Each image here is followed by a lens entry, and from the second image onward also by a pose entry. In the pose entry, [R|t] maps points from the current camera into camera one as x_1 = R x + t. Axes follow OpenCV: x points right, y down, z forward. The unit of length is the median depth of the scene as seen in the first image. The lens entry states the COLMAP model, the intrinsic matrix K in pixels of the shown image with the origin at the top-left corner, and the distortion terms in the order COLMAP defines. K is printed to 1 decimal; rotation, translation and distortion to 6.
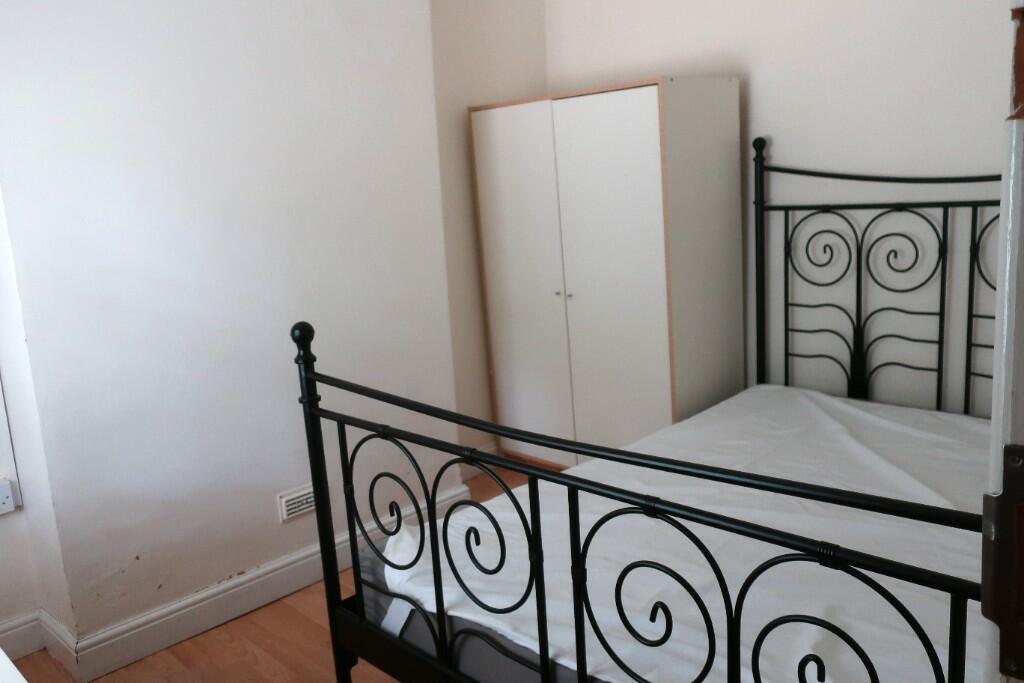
lens RADIAL K [[803.1, 0, 512.0], [0, 803.1, 341.5], [0, 0, 1]] dist [-0.002796, -0.000781]
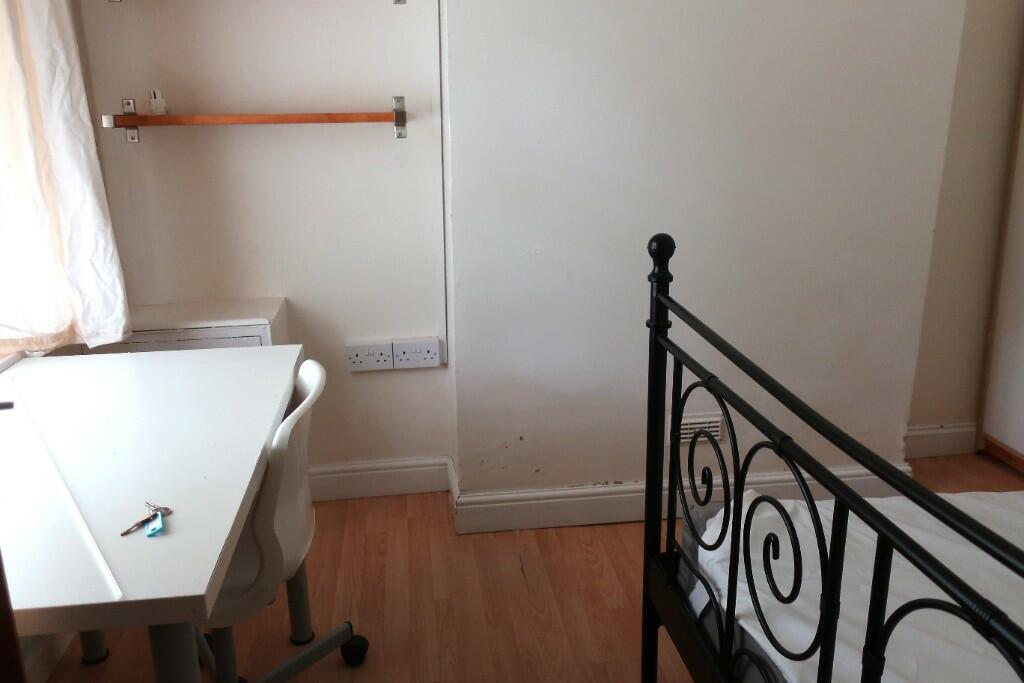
lens RADIAL K [[803.1, 0, 512.0], [0, 803.1, 341.5], [0, 0, 1]] dist [-0.002796, -0.000781]
pose [[0.785957, 0.217796, -0.578651, 0.129899], [-0.149819, 0.975098, 0.163520, -0.028187], [0.599855, -0.041827, 0.799015, 0.212808]]
